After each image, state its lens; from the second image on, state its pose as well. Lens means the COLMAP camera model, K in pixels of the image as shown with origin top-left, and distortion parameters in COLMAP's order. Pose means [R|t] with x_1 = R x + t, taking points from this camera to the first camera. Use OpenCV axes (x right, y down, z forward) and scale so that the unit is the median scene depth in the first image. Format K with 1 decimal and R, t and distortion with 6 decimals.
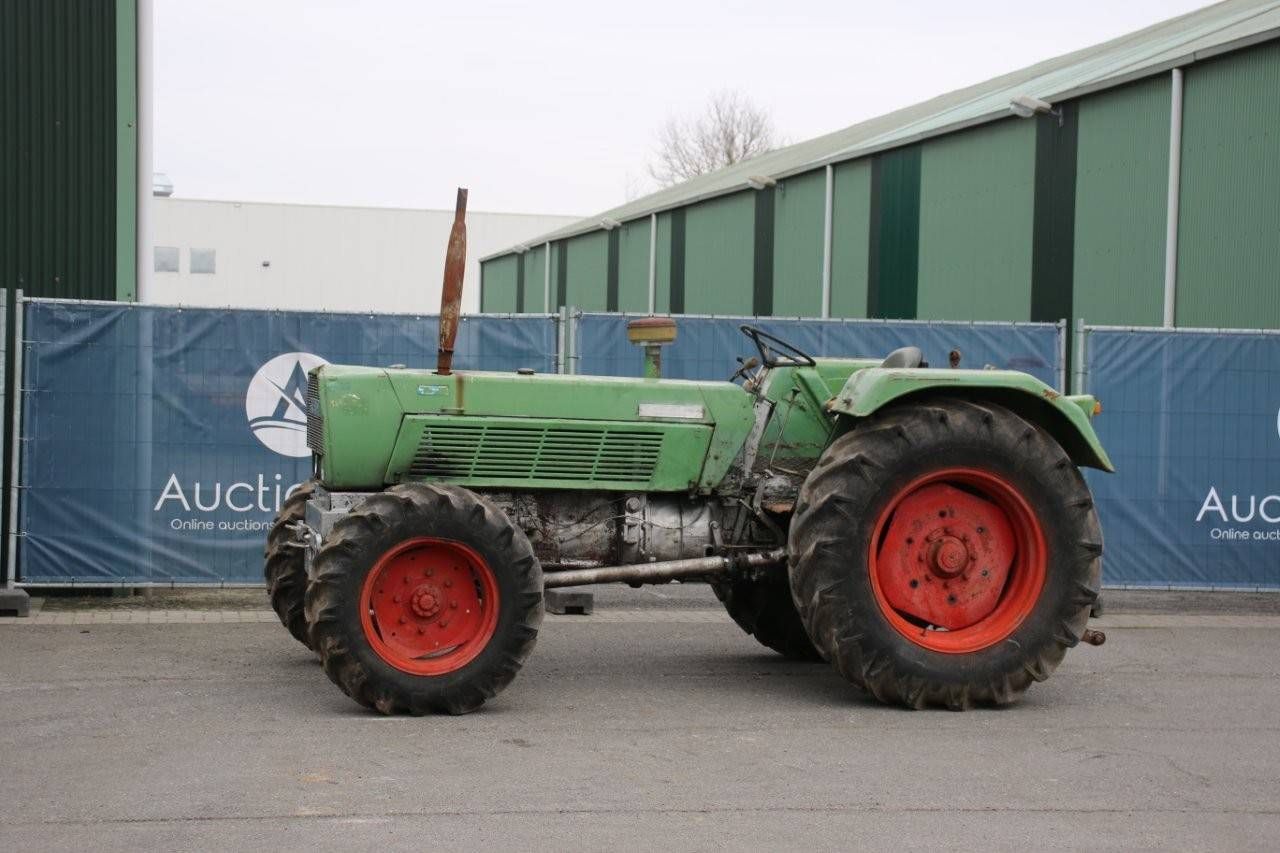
lens RADIAL K [[2453.1, 0, 605.4], [0, 2453.1, 429.4], [0, 0, 1]] dist [0.279607, -0.093737]
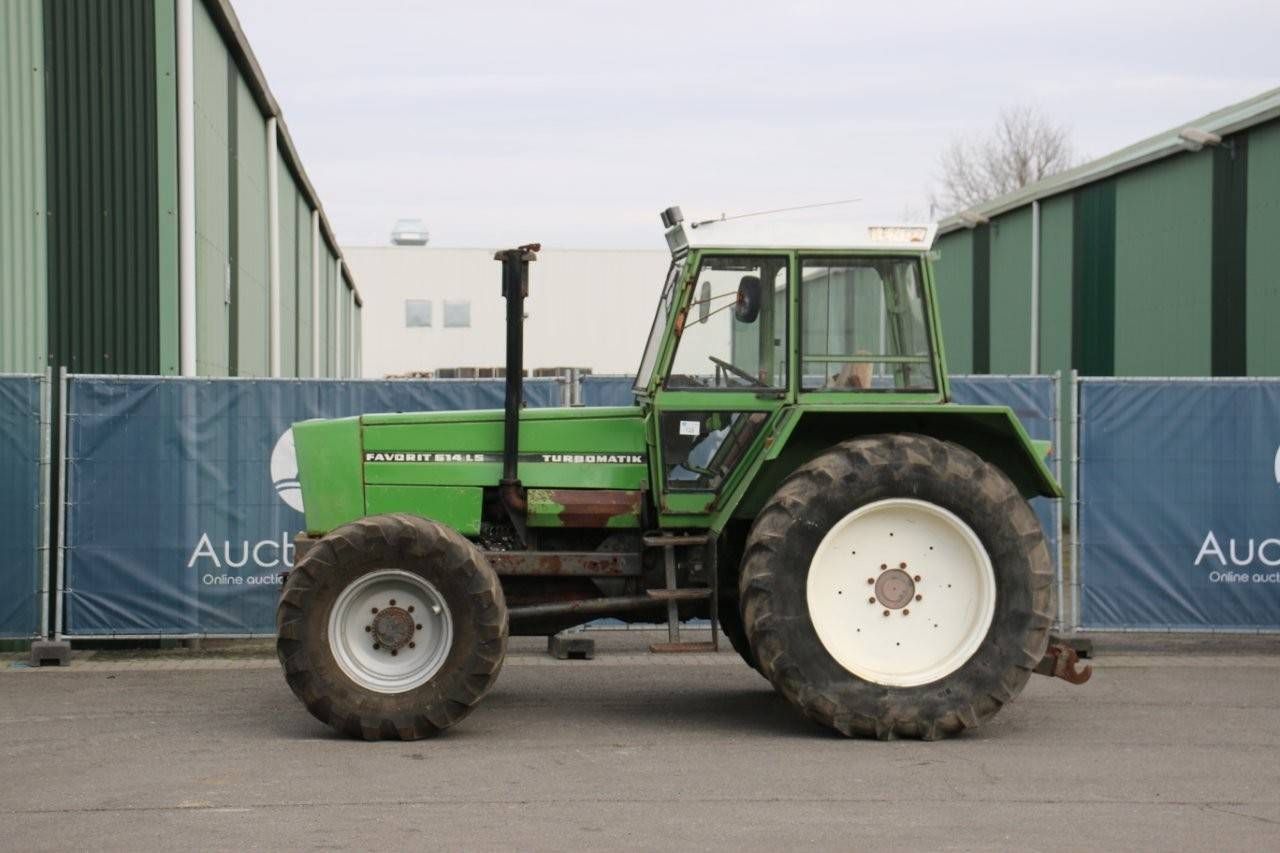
lens RADIAL K [[2866.6, 0, 640.0], [0, 2866.6, 426.5], [0, 0, 1]] dist [0.354975, 0.704445]
pose [[0.992468, -0.020327, -0.120803, 0.156216], [0.017433, 0.999536, -0.024970, 0.005790], [0.121255, 0.022676, 0.992362, -0.218385]]
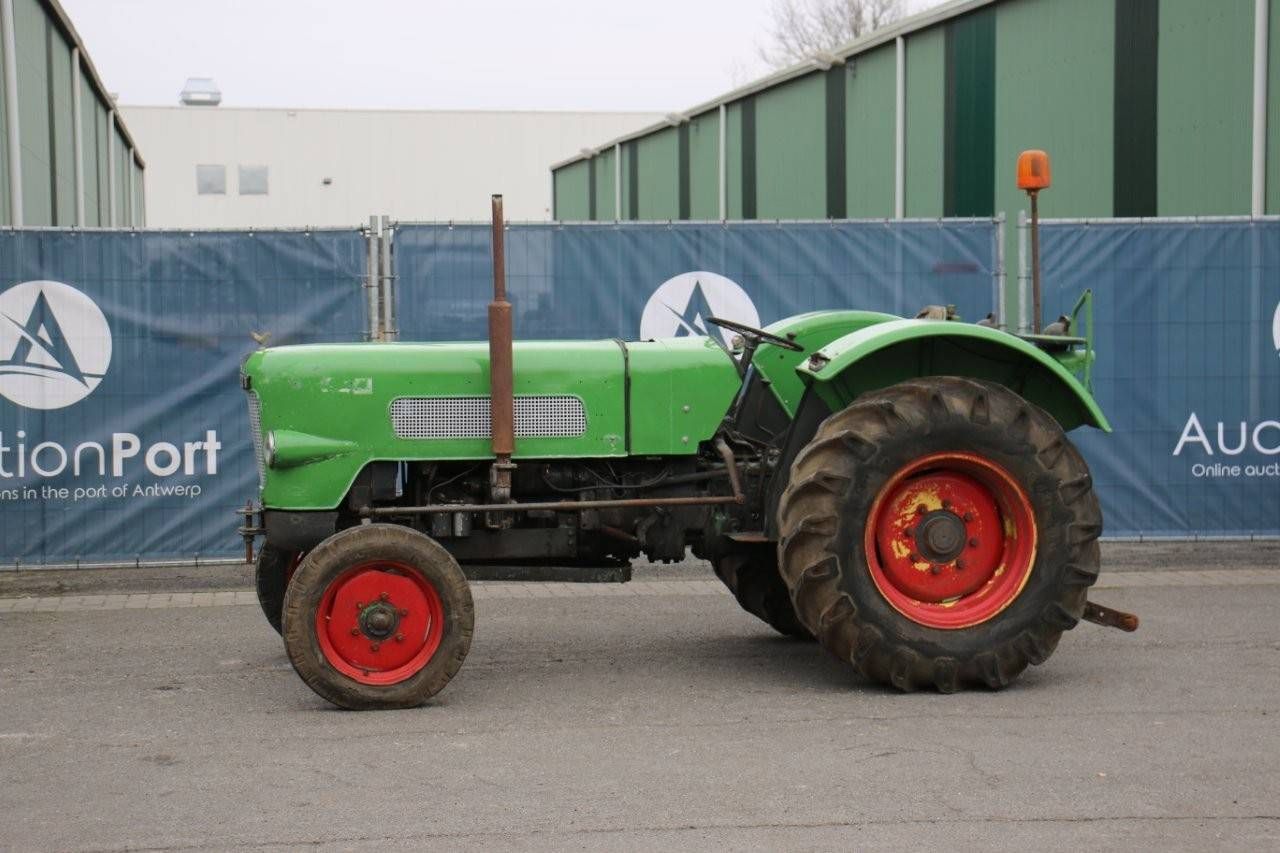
lens RADIAL K [[2866.6, 0, 640.0], [0, 2866.6, 426.5], [0, 0, 1]] dist [0.354975, 0.704445]
pose [[0.998015, -0.028558, -0.056125, 0.117076], [0.029735, 0.999353, 0.020255, 0.003052], [0.055511, -0.021883, 0.998218, 0.046508]]
